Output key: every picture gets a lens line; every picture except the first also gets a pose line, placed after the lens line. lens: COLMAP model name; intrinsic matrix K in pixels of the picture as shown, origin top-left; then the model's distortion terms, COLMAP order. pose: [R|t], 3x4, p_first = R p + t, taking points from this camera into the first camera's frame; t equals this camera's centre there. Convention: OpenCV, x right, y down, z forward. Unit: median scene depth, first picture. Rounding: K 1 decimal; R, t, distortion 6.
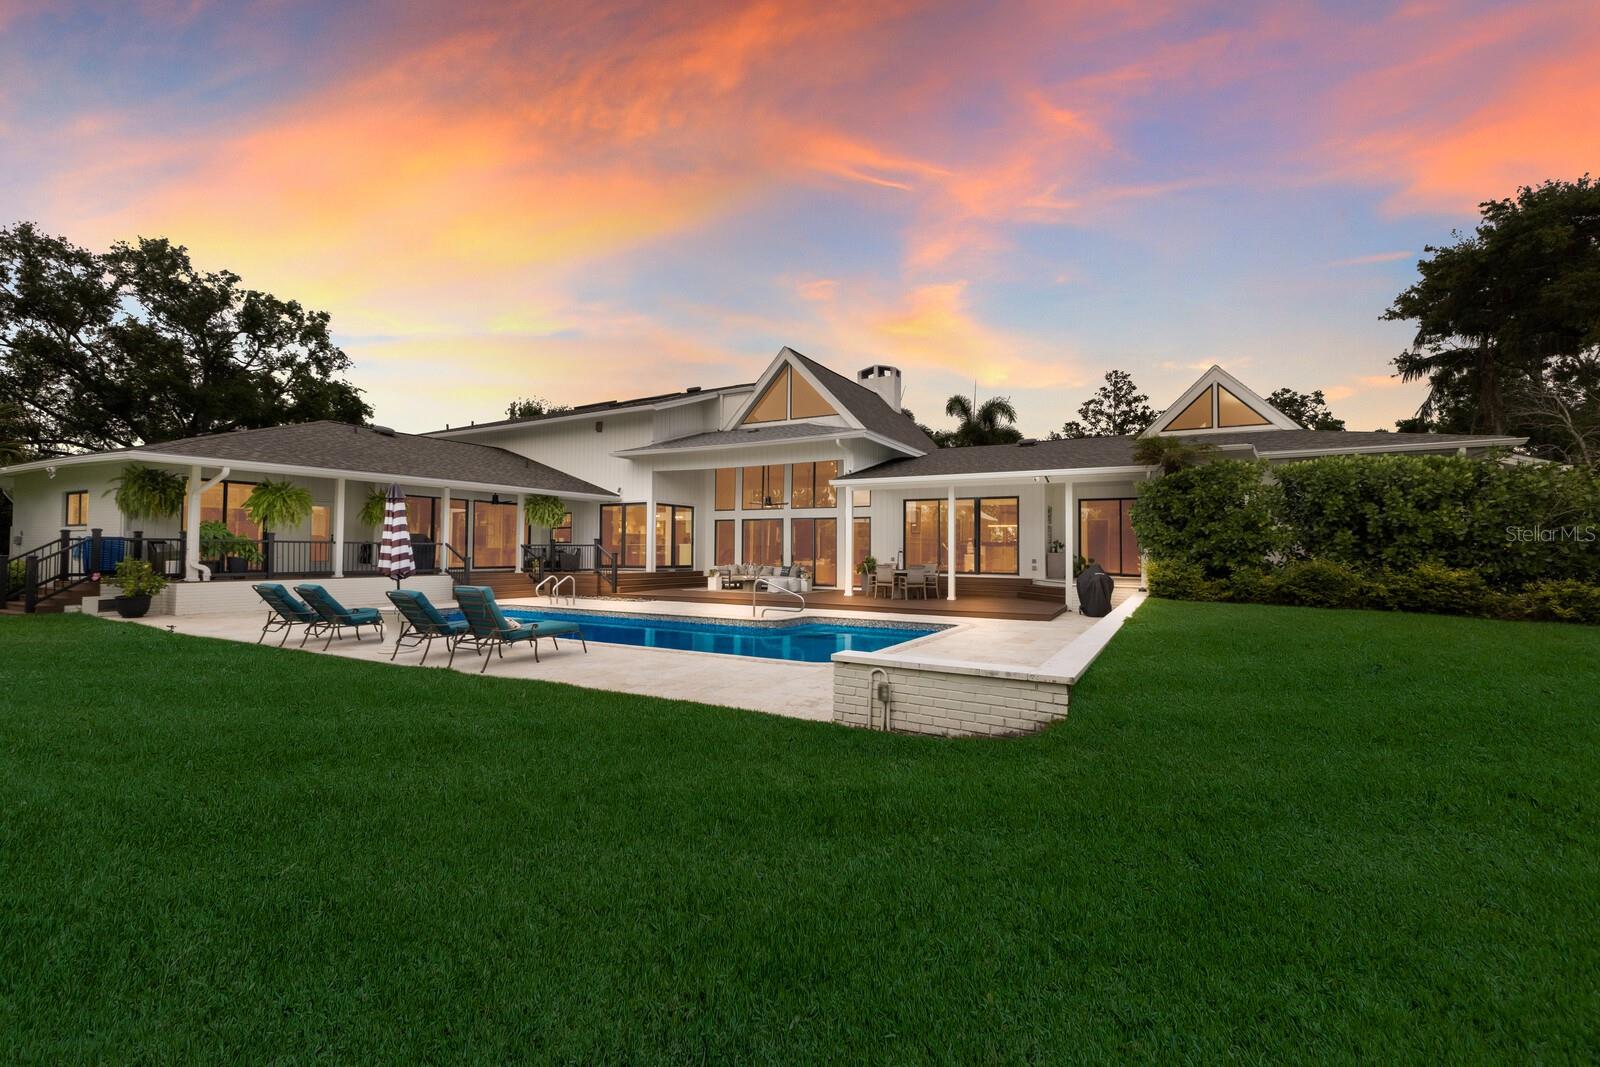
lens RADIAL K [[703.1, 0, 814.0], [0, 703.1, 529.4], [0, 0, 1]] dist [0.007036, -0.000502]
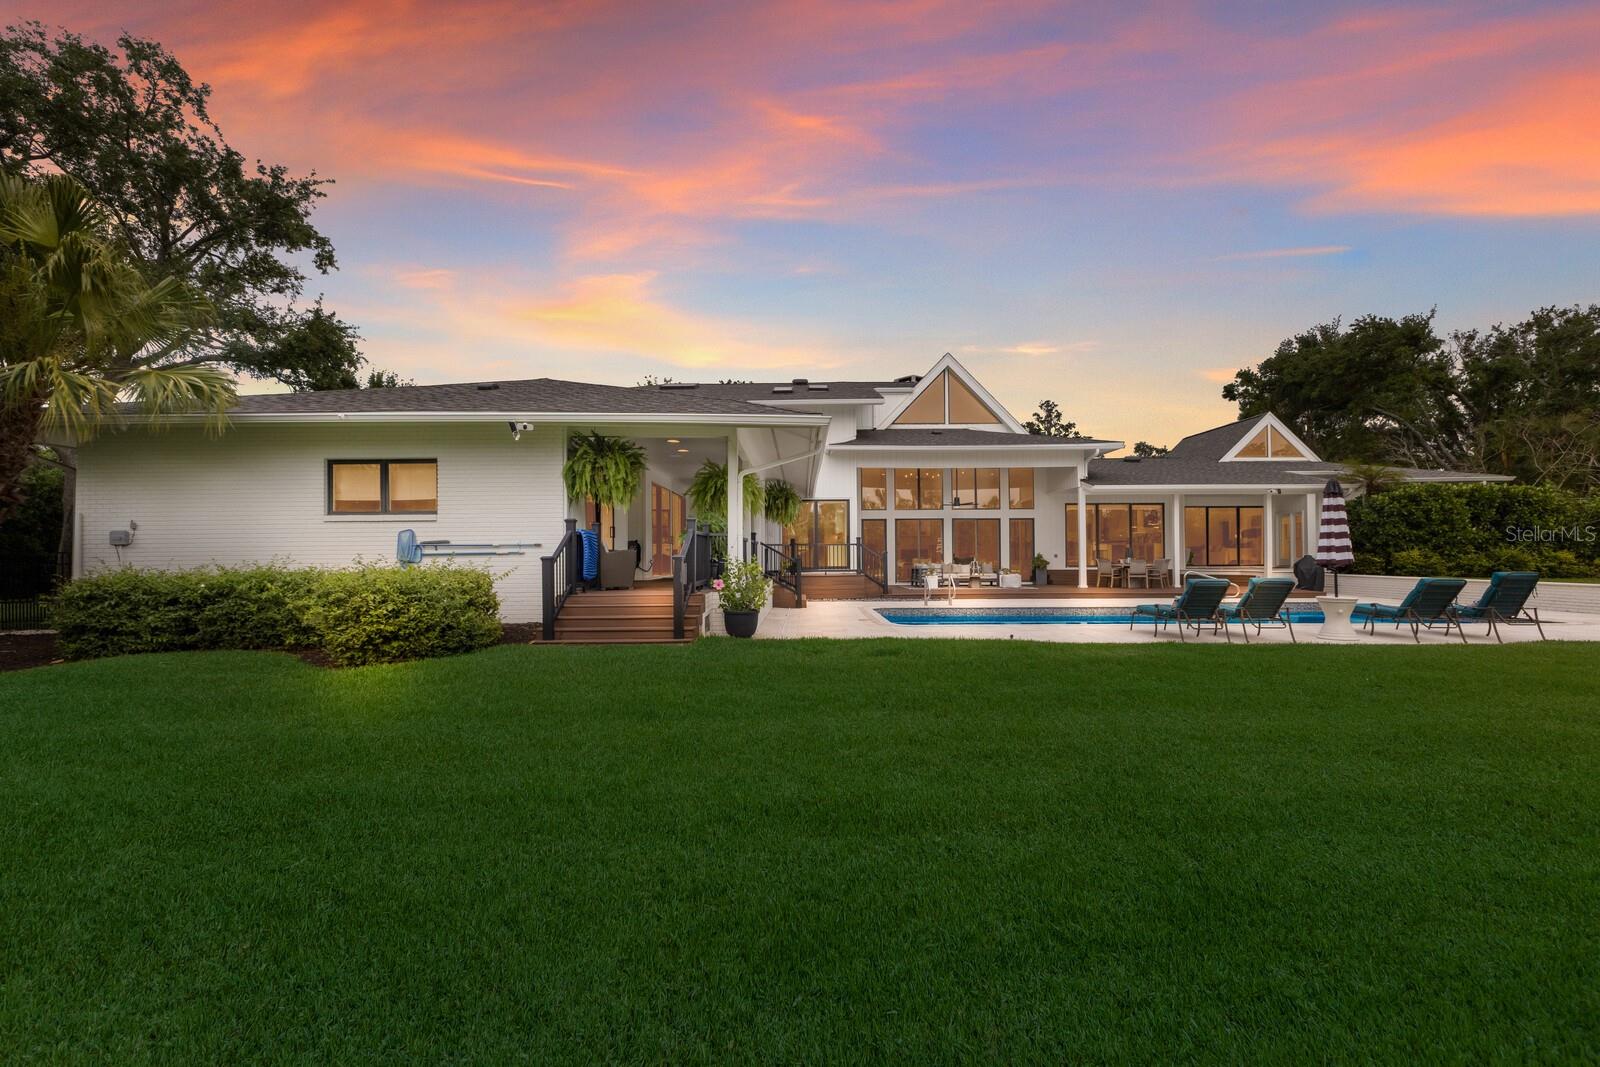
lens RADIAL K [[703.1, 0, 812.5], [0, 703.1, 543.5], [0, 0, 1]] dist [0.007036, -0.000502]
pose [[0.874611, -0.002448, 0.484819, -0.735366], [-0.005002, 0.999888, 0.014073, 0.008460], [-0.484800, -0.014733, 0.874501, 0.183696]]
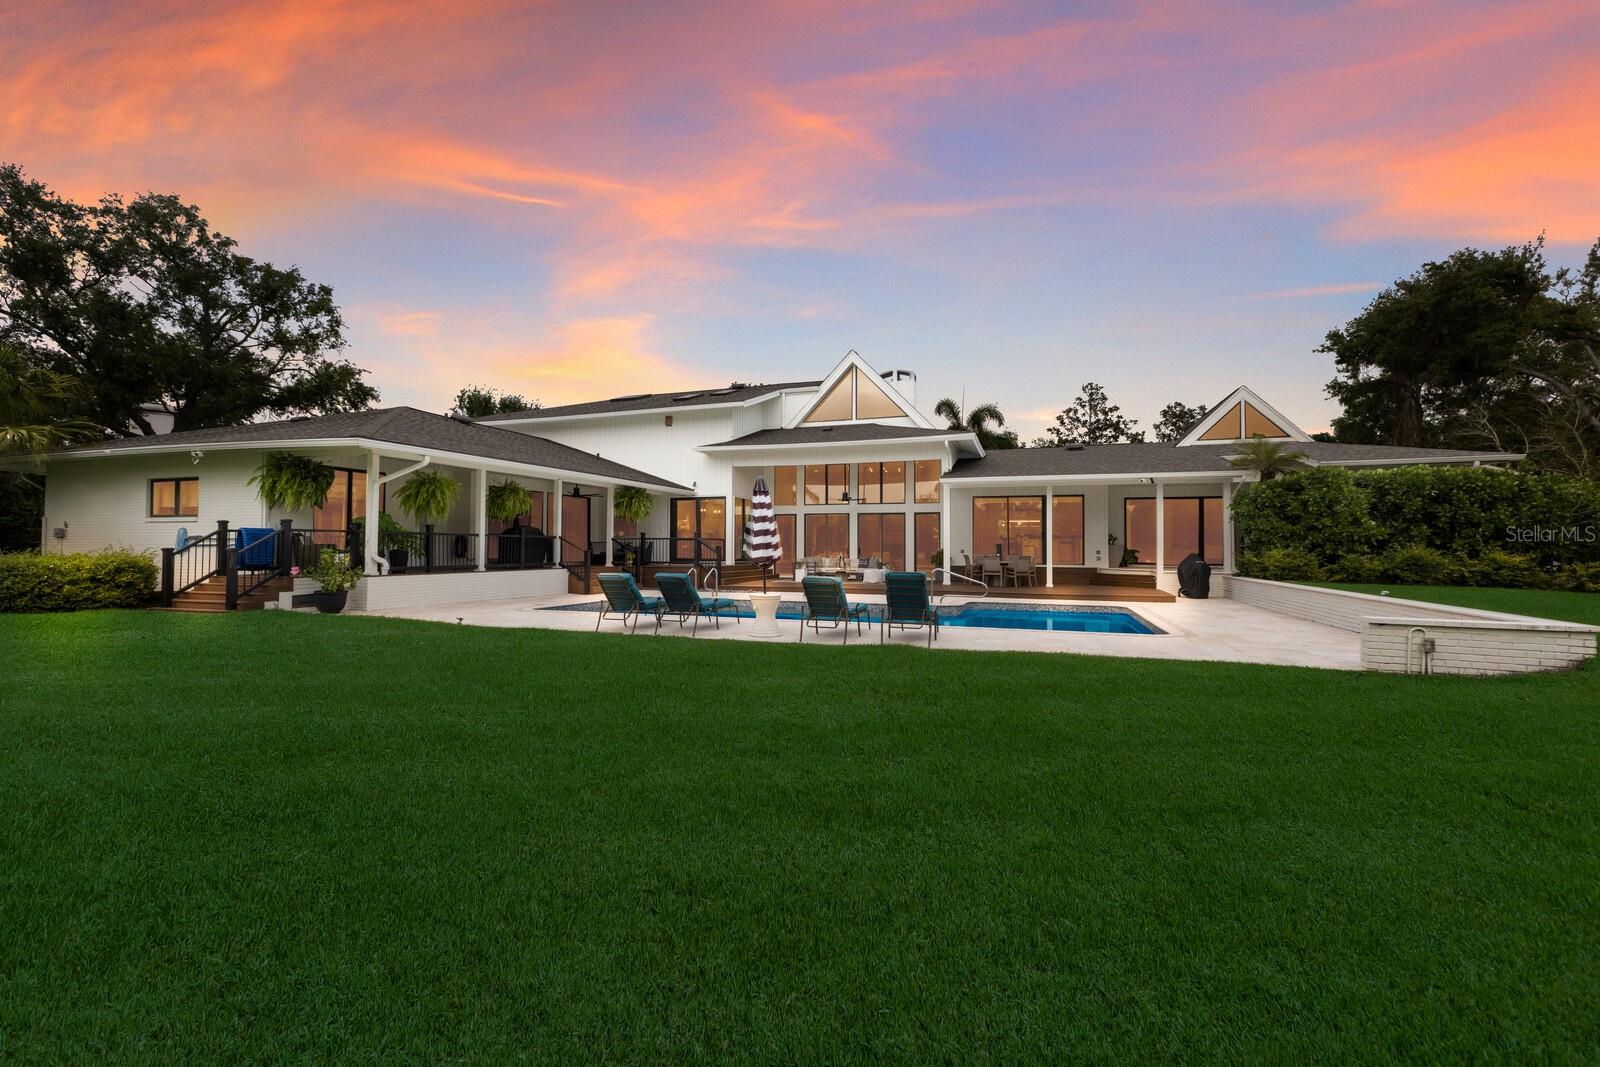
lens RADIAL K [[703.1, 0, 798.9], [0, 703.1, 523.1], [0, 0, 1]] dist [0.007036, -0.000502]
pose [[0.983694, 0.004303, 0.179800, -0.313482], [-0.003731, 0.999987, -0.003522, 0.003285], [-0.179812, 0.002794, 0.983697, -0.020216]]
